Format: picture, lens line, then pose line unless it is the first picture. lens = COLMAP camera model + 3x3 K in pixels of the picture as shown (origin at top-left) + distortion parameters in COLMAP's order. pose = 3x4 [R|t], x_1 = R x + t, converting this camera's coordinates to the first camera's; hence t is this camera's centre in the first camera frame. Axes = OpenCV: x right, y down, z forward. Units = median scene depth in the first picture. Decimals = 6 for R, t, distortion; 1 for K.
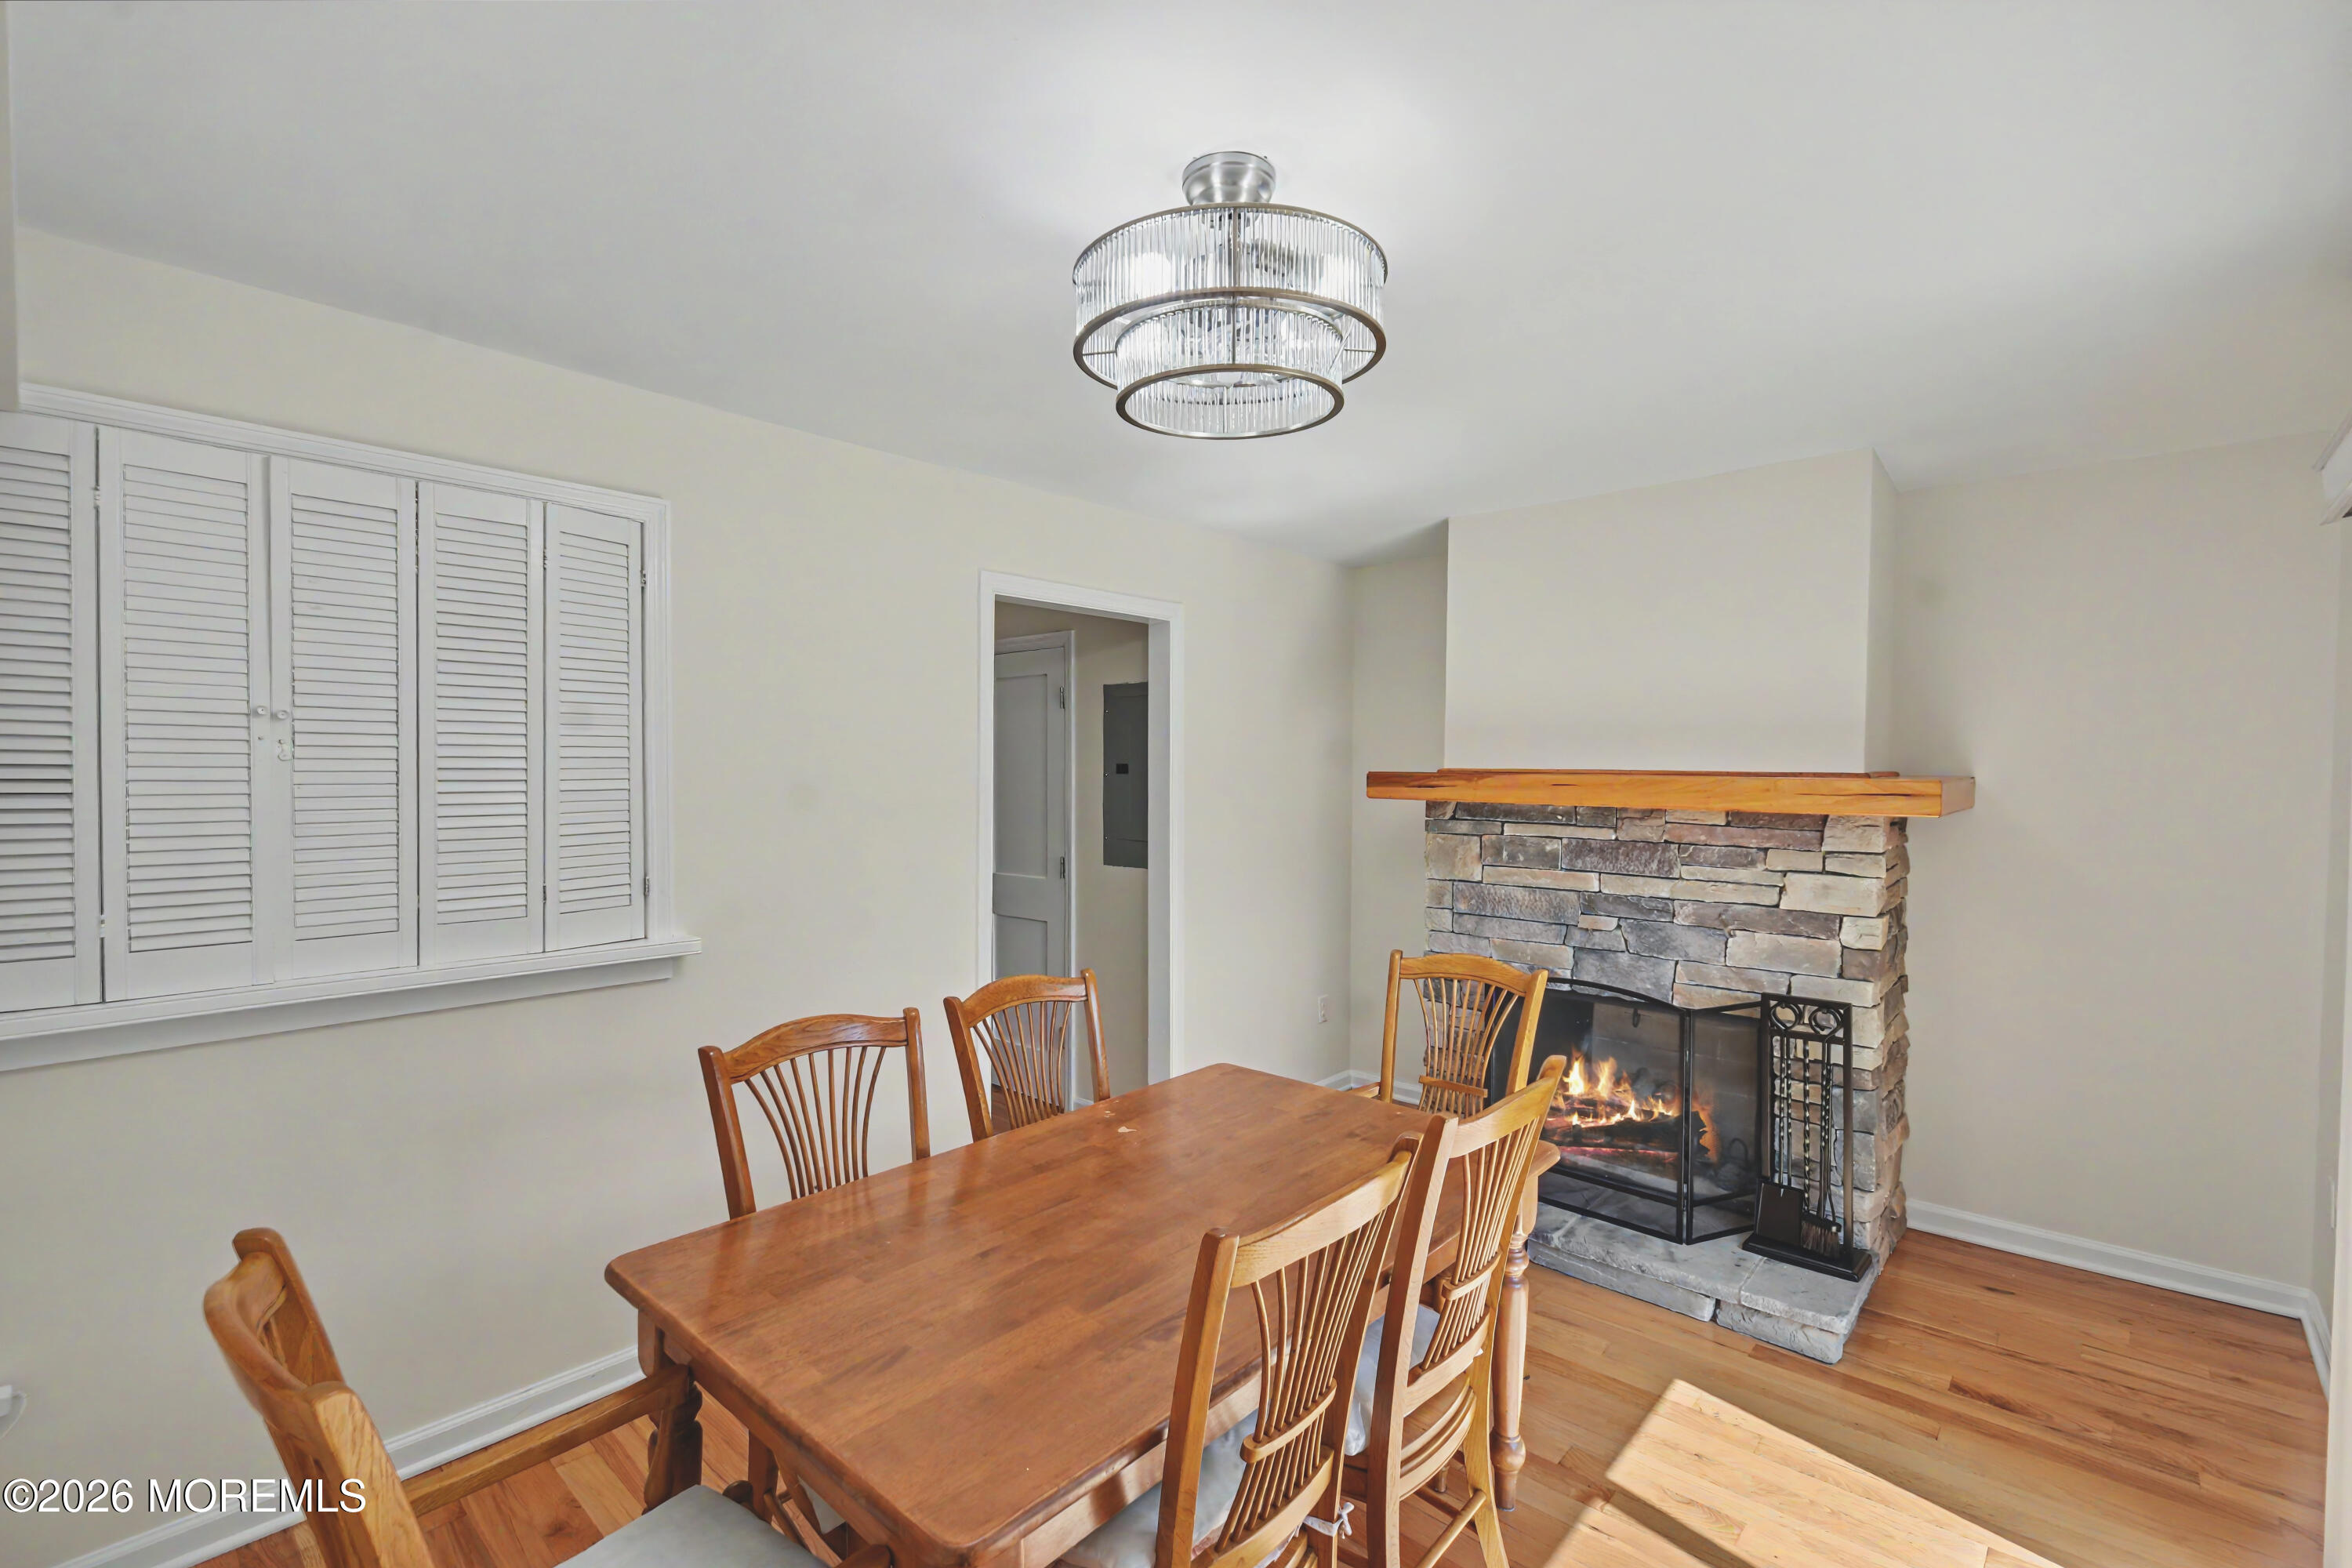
lens RADIAL K [[1057.1, 0, 1177.5], [0, 1057.1, 778.1], [0, 0, 1]] dist [0.002201, -0.000155]
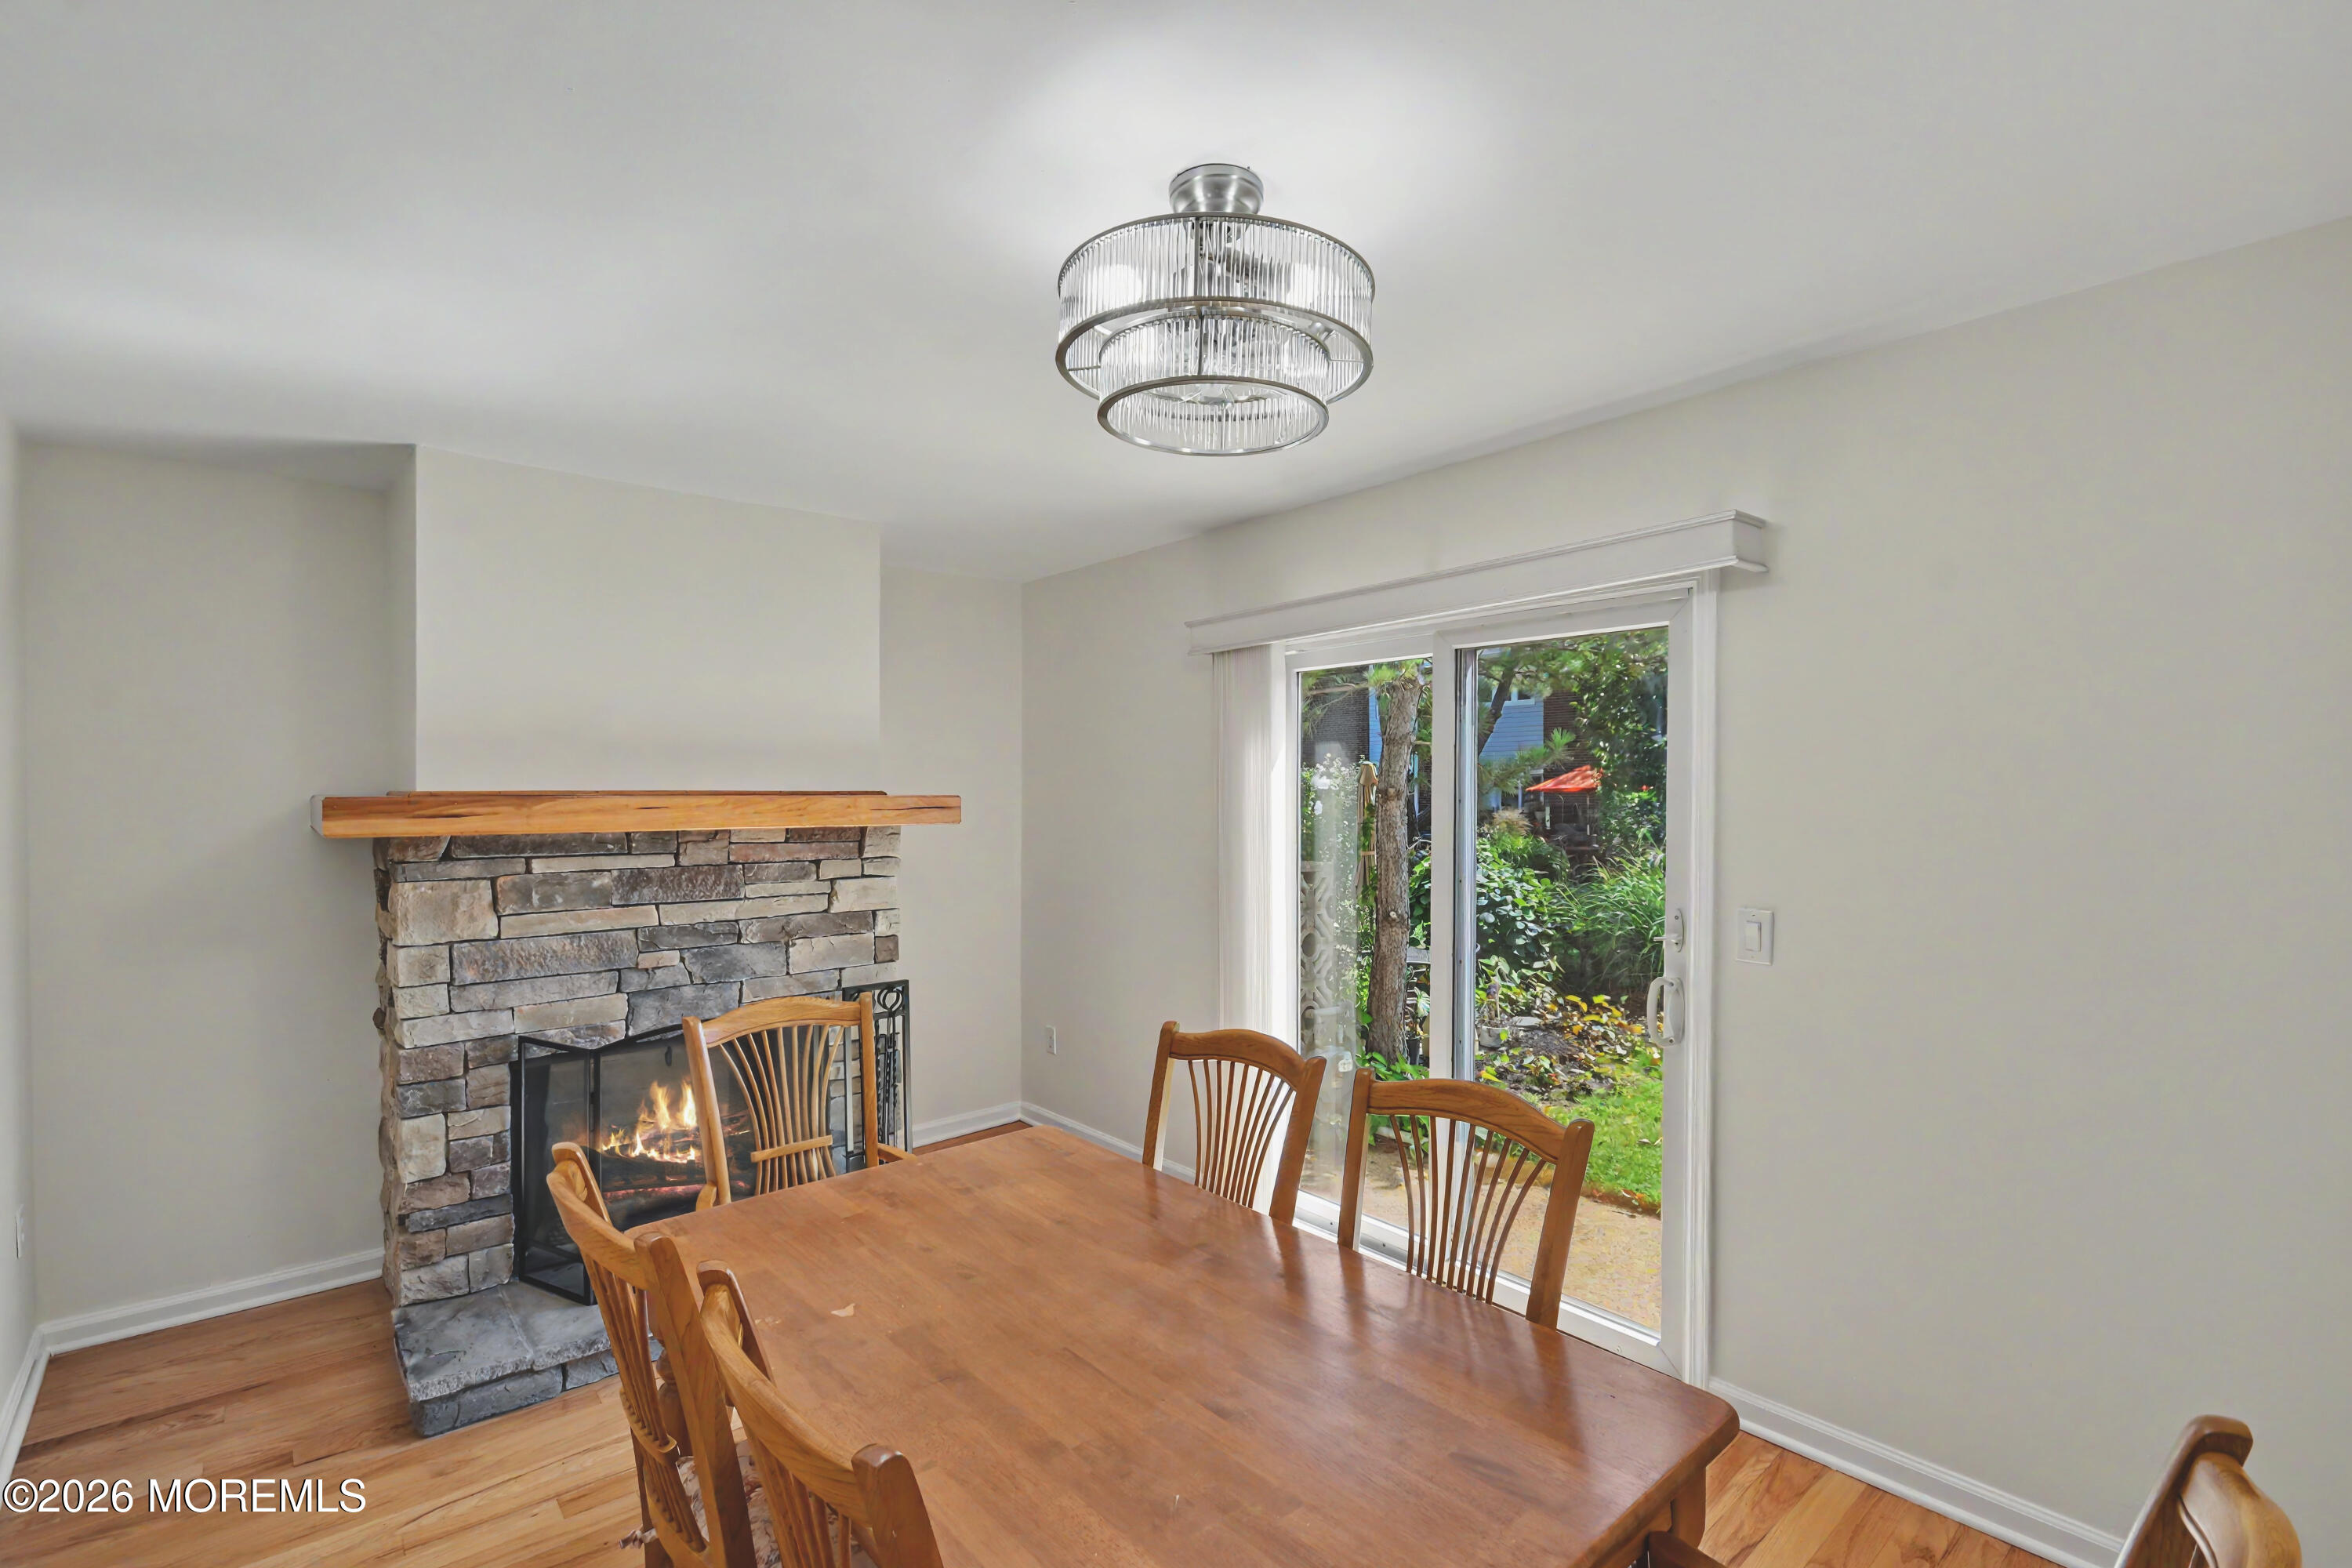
lens RADIAL K [[1057.1, 0, 1177.6], [0, 1057.1, 789.8], [0, 0, 1]] dist [0.002201, -0.000155]
pose [[0.117682, -0.006736, 0.993028, -0.457875], [0.013826, 0.999891, 0.005144, -0.007087], [-0.992955, 0.013125, 0.117762, 0.459209]]
